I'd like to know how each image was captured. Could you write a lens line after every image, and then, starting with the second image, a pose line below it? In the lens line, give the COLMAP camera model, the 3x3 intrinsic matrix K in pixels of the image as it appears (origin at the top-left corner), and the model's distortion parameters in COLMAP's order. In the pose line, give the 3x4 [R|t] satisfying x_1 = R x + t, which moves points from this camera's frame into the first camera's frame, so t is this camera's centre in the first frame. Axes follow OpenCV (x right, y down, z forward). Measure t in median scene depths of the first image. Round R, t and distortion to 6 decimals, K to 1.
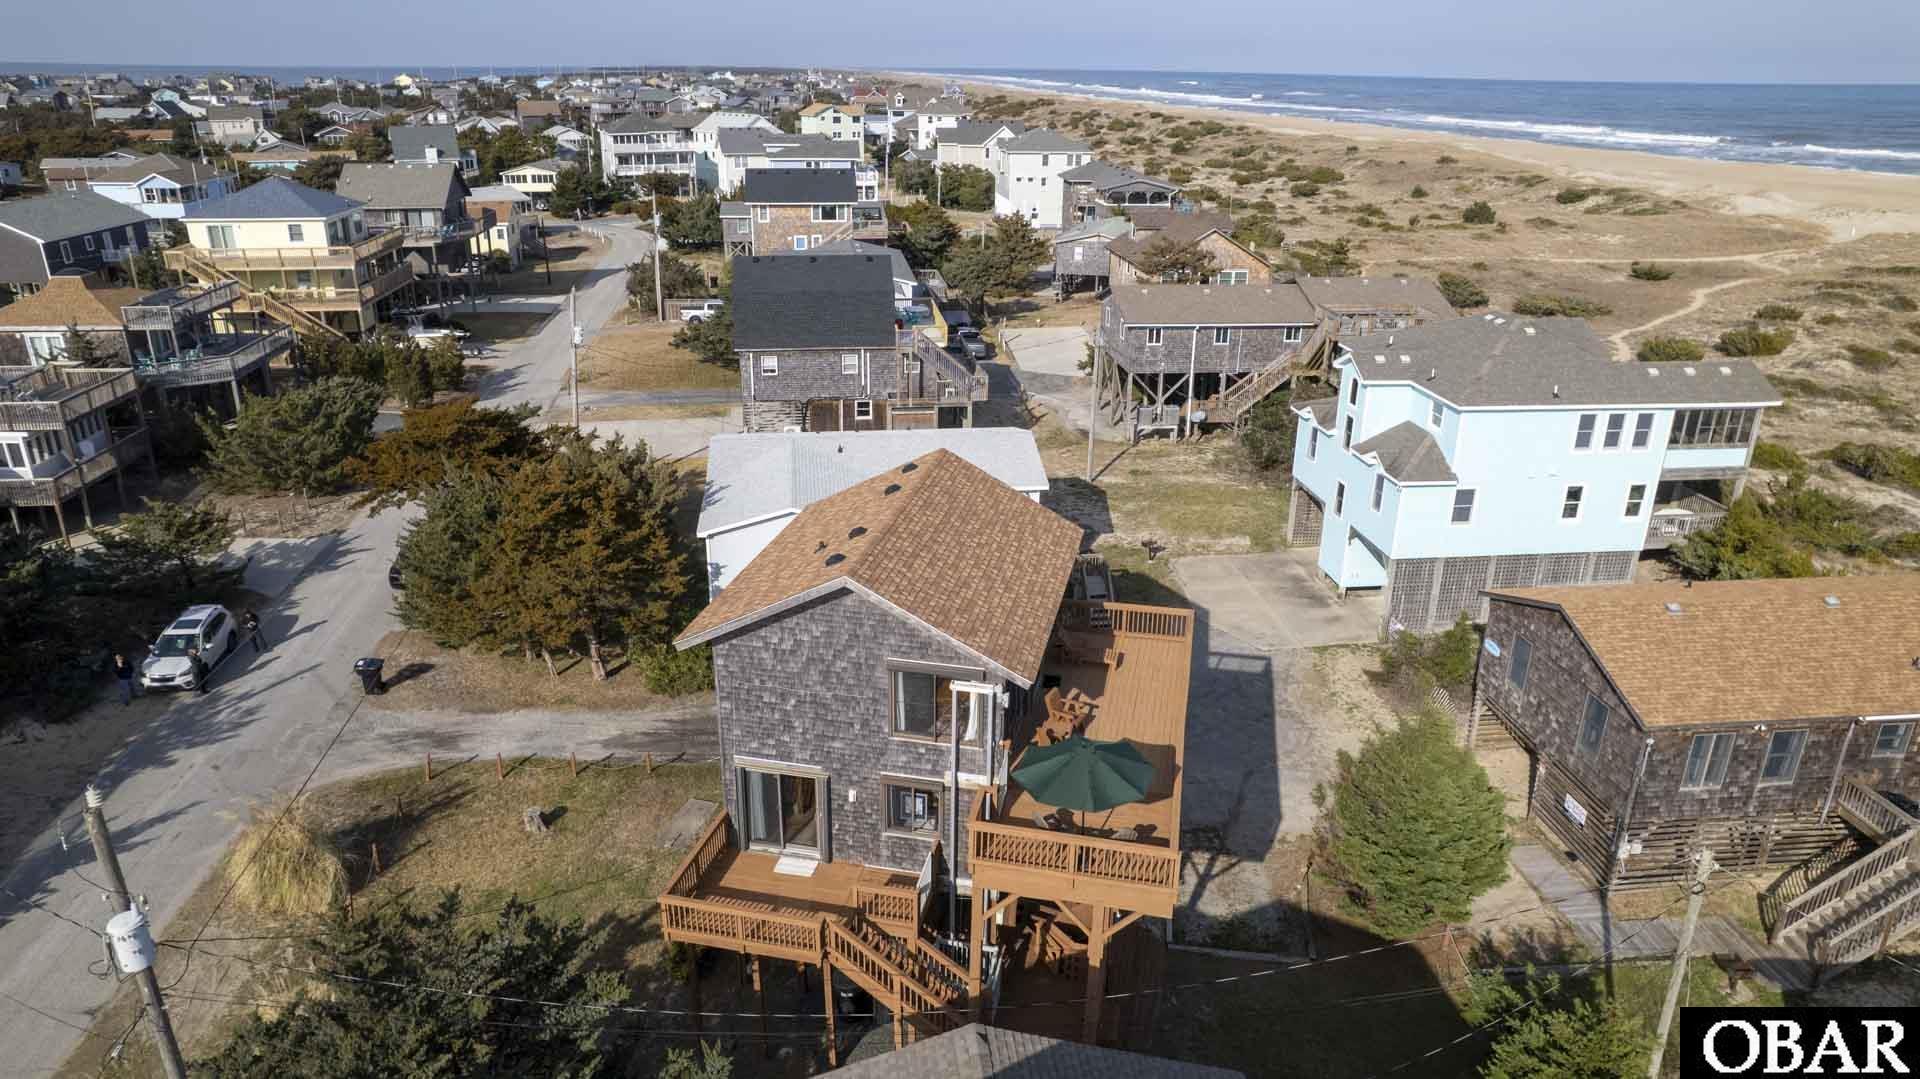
lens RADIAL K [[1233.7, 0, 963.5], [0, 1233.7, 540.5], [0, 0, 1]] dist [-0.066245, 0.051815]
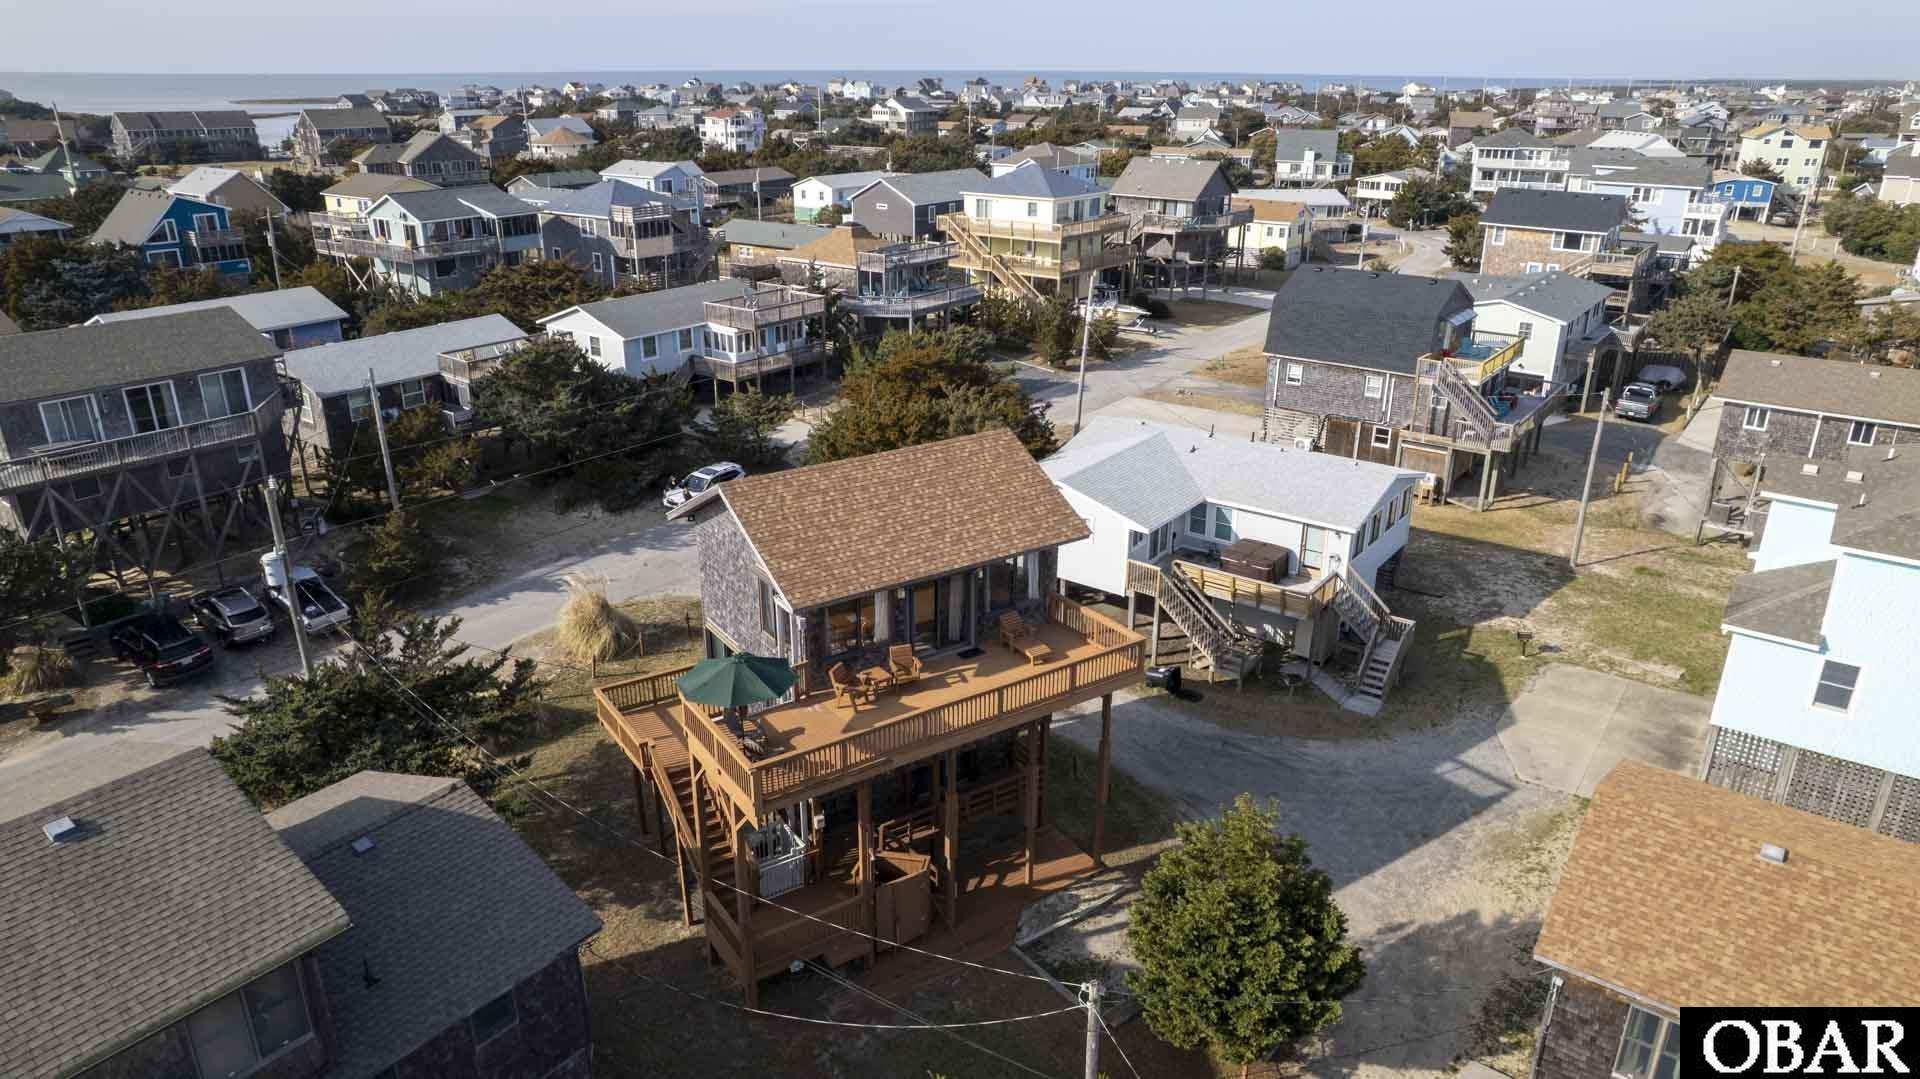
lens RADIAL K [[1233.7, 0, 959.8], [0, 1233.7, 547.8], [0, 0, 1]] dist [-0.066245, 0.051815]
pose [[0.722526, 0.245253, -0.646380, 0.308799], [-0.246909, 0.964842, 0.090090, -0.027878], [0.645749, 0.094505, 0.757679, 0.080421]]
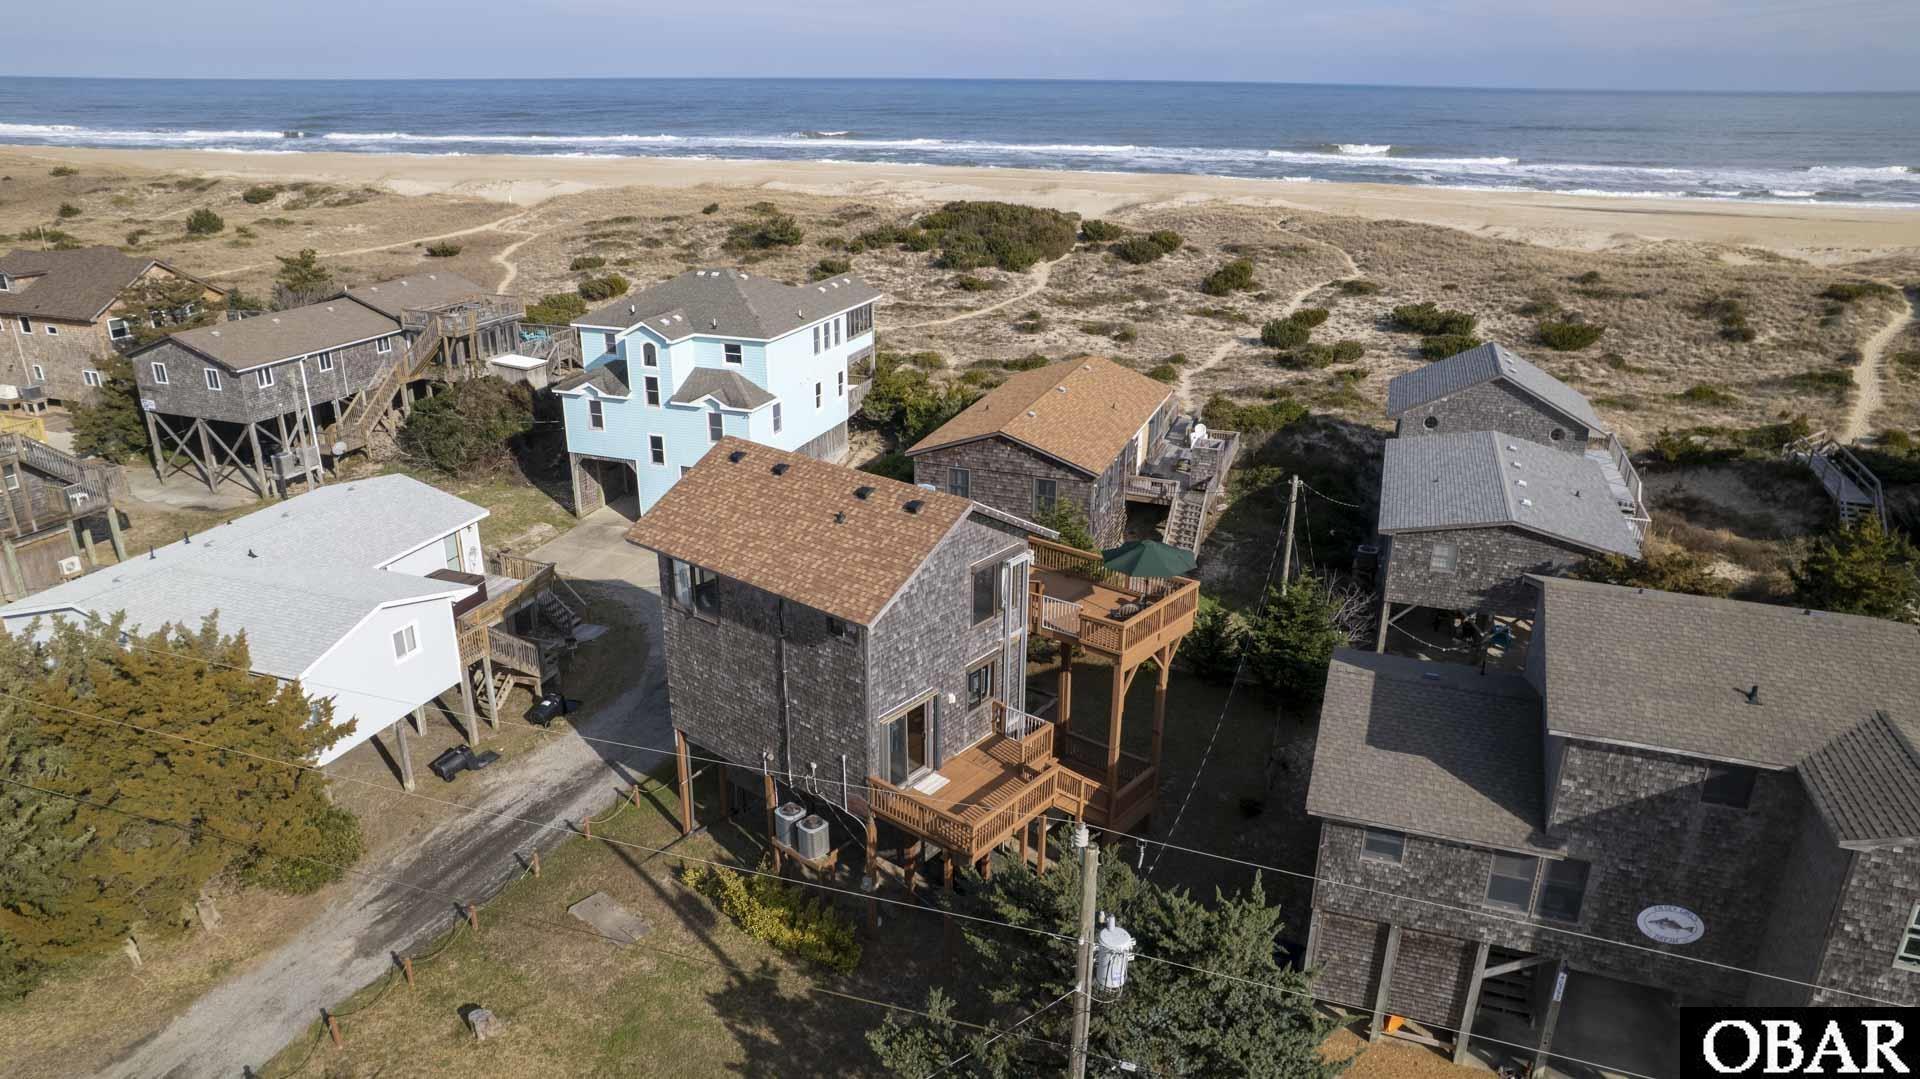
lens RADIAL K [[1233.7, 0, 963.1], [0, 1233.7, 547.3], [0, 0, 1]] dist [-0.066245, 0.051815]
pose [[0.448790, -0.330764, 0.830170, -0.392656], [0.322463, 0.926331, 0.194753, -0.058229], [-0.833430, 0.180296, 0.522387, 0.129406]]
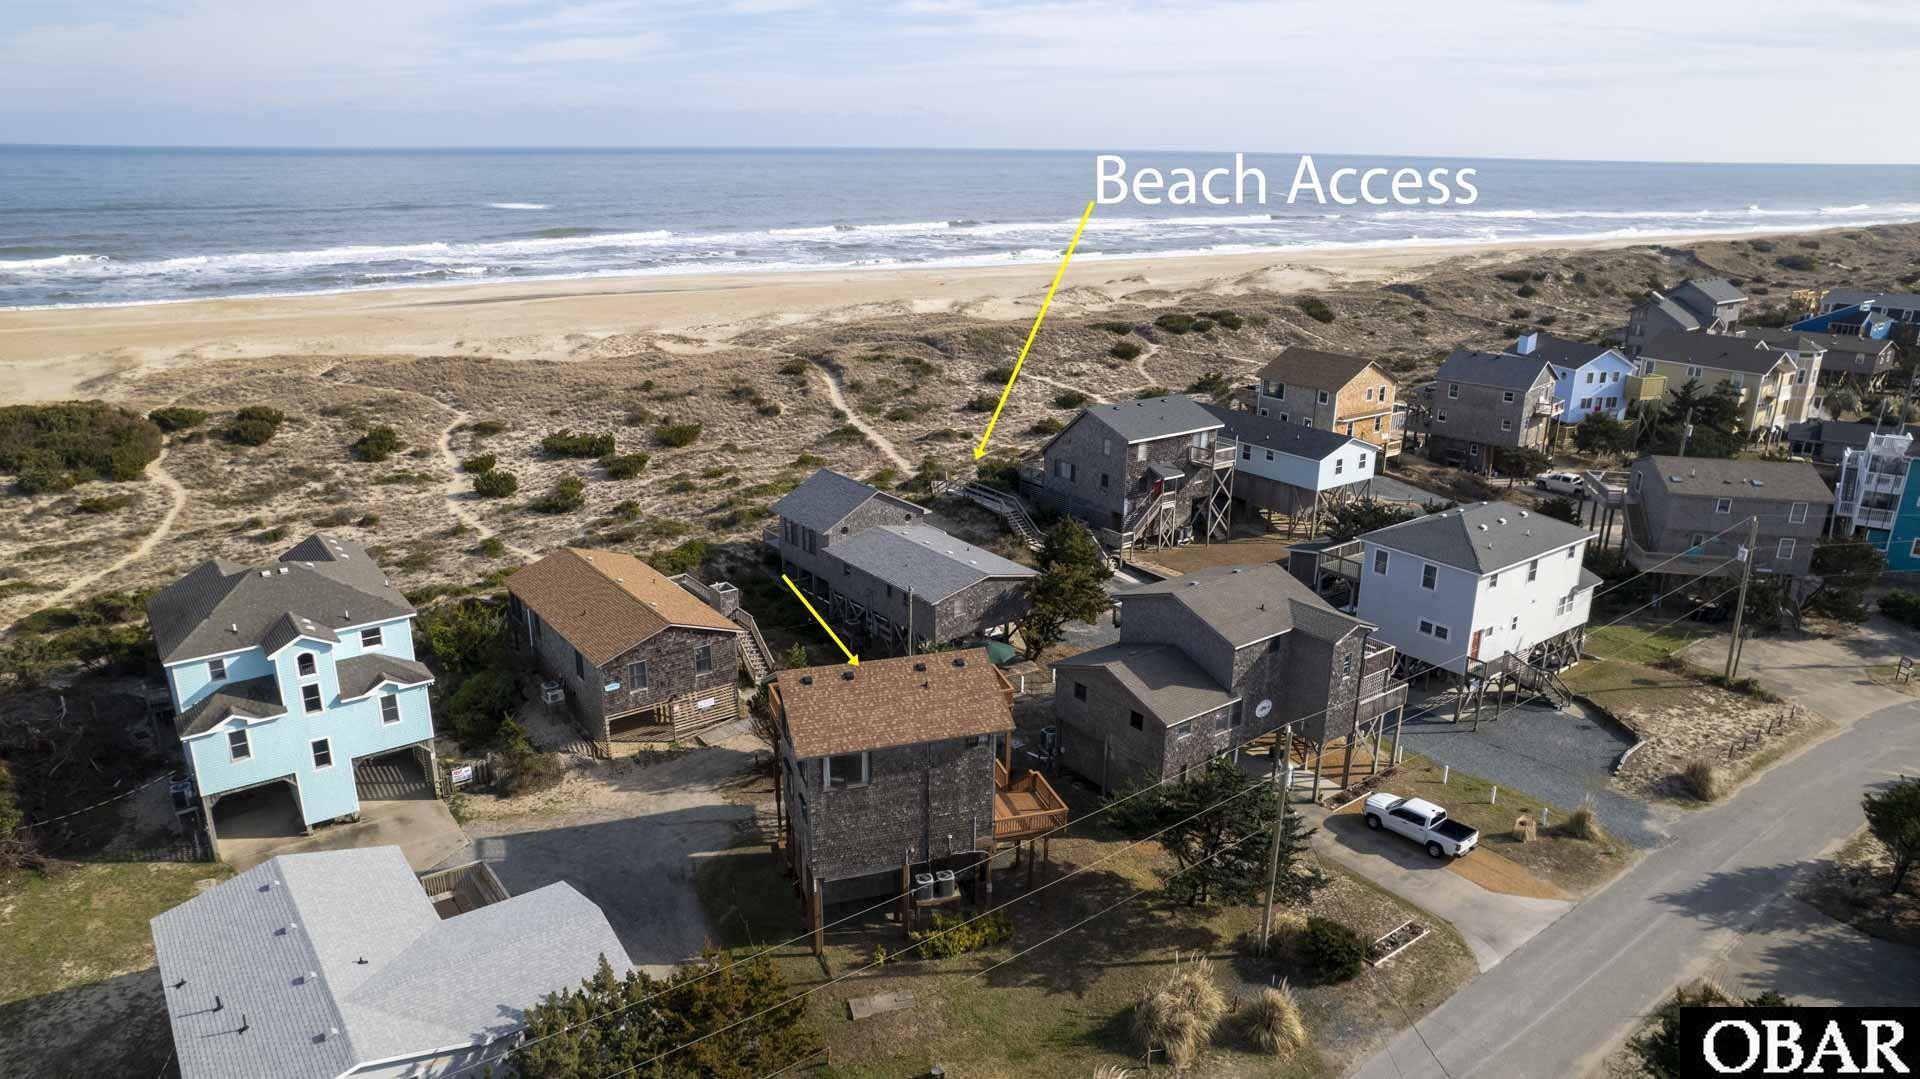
lens RADIAL K [[1233.7, 0, 966.1], [0, 1233.7, 544.9], [0, 0, 1]] dist [-0.066245, 0.051815]
pose [[-0.504536, -0.287846, 0.813995, -0.616876], [0.294497, 0.828875, 0.475645, -0.399074], [-0.811613, 0.479699, -0.333427, 0.573733]]
